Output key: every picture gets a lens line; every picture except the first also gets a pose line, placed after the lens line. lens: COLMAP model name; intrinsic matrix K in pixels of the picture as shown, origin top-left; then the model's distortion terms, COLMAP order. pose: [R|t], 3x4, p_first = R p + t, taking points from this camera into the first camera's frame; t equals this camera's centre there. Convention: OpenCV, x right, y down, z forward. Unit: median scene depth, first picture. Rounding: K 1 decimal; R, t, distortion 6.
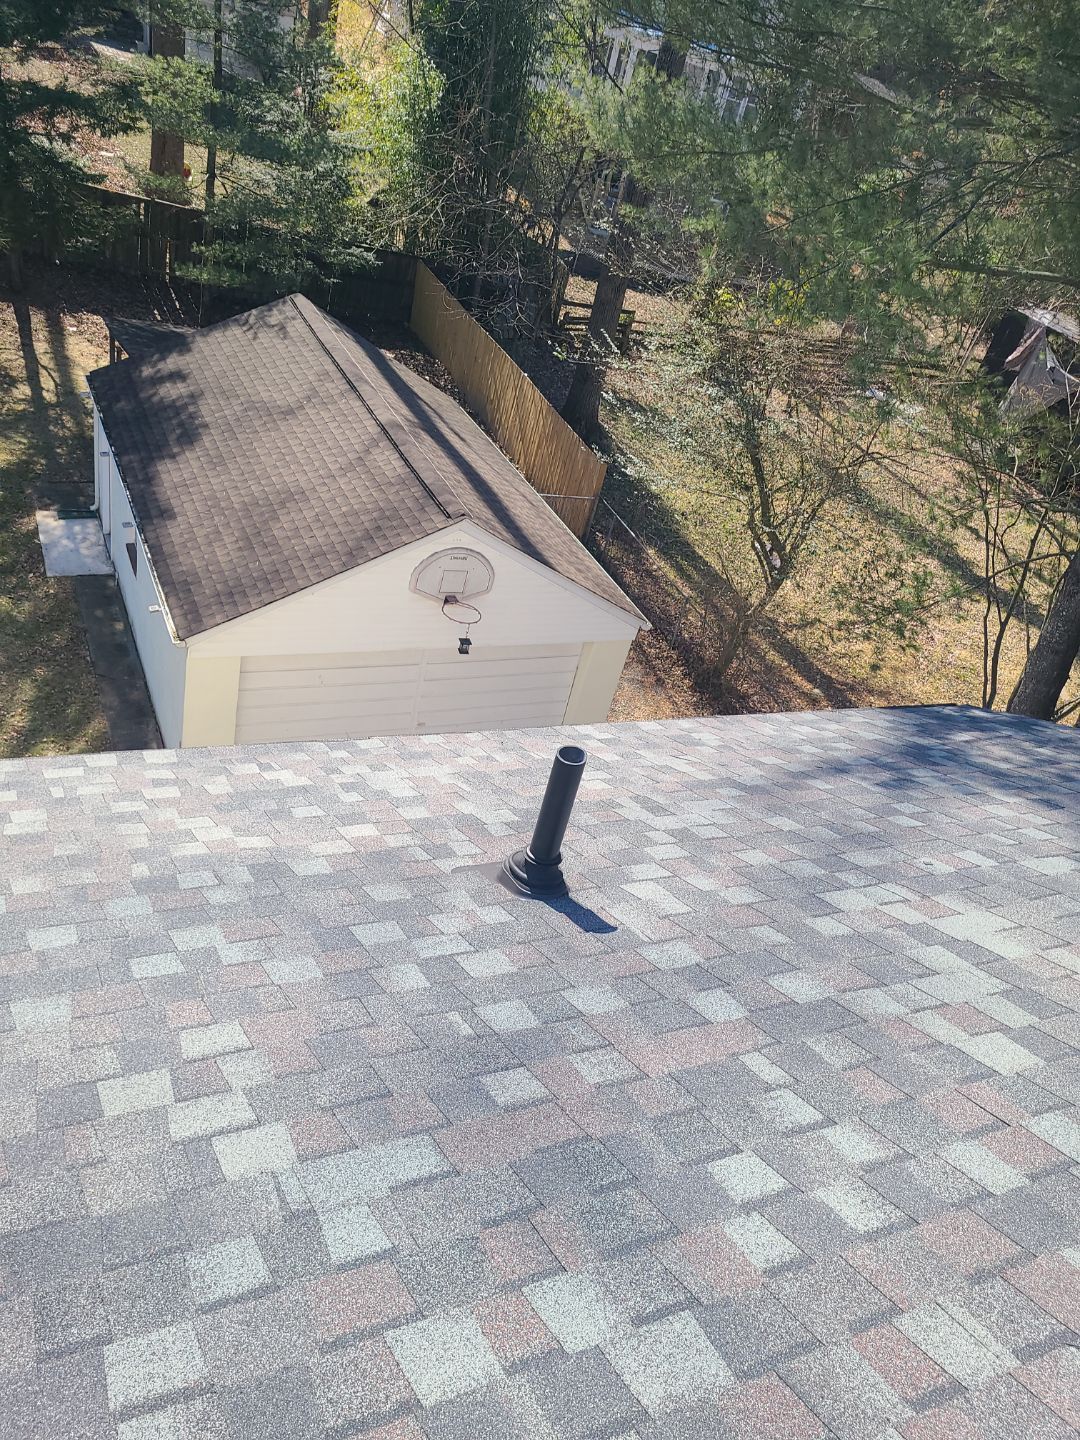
lens RADIAL K [[1219.6, 0, 554.2], [0, 1219.6, 717.5], [0, 0, 1]] dist [0.058609, -0.065710]
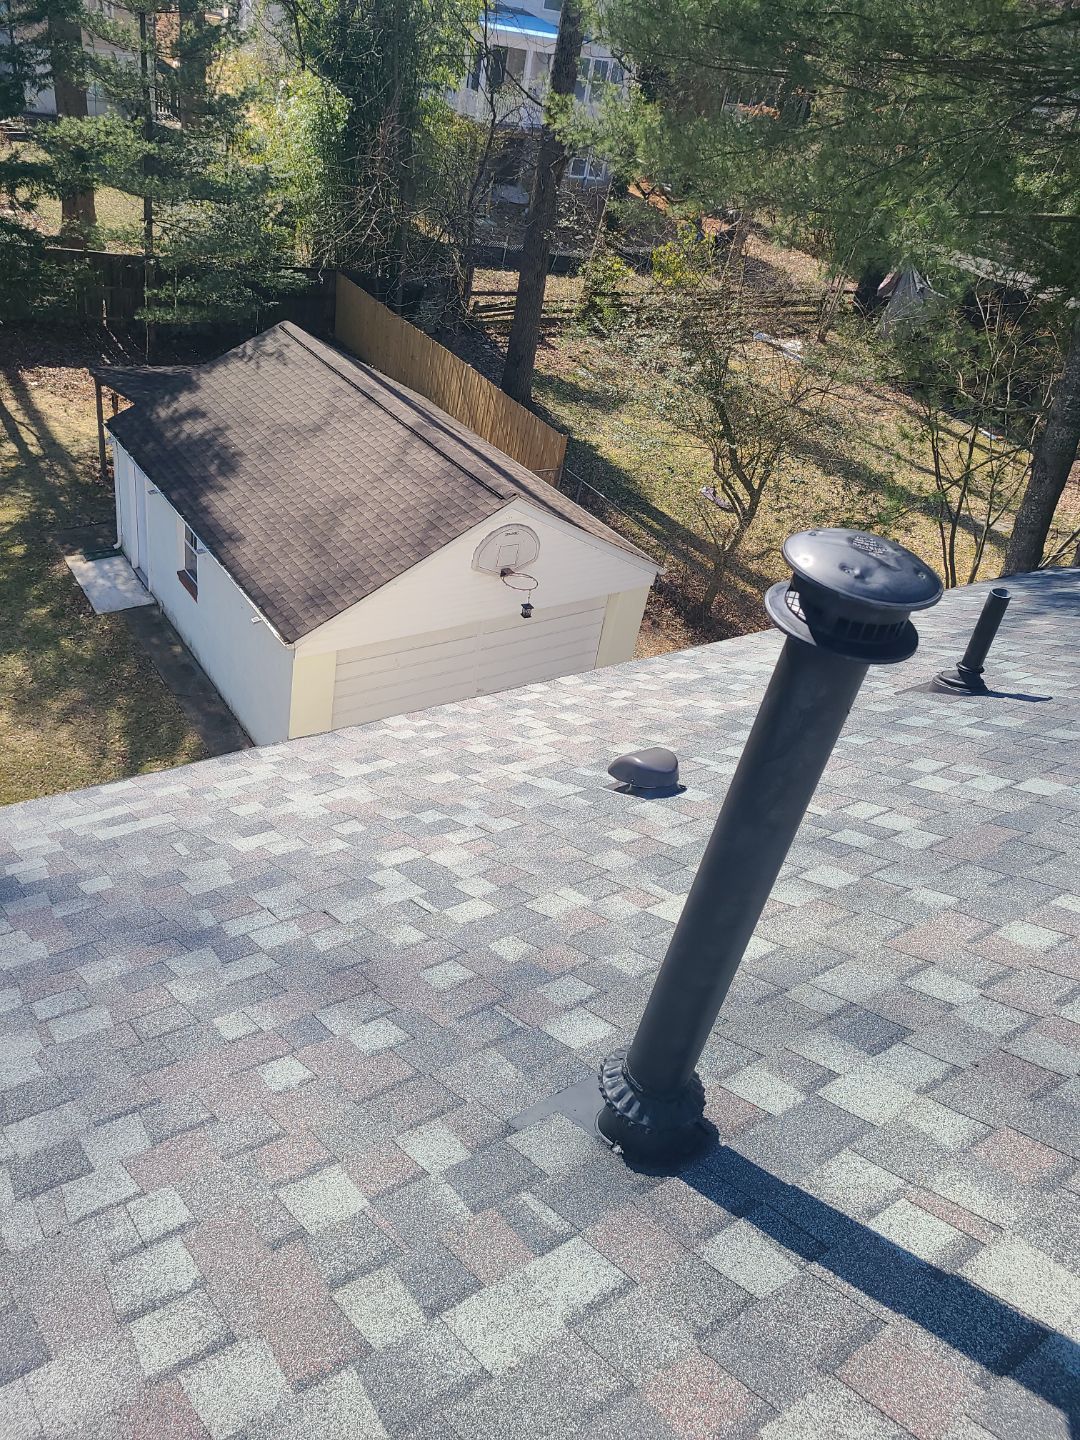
lens RADIAL K [[1199.9, 0, 561.5], [0, 1199.9, 661.1], [0, 0, 1]] dist [0.050064, -0.003194]
pose [[0.983928, -0.162038, 0.075025, -0.101892], [0.163568, 0.986423, -0.014666, 0.006496], [-0.071630, 0.026702, 0.997074, -0.075384]]
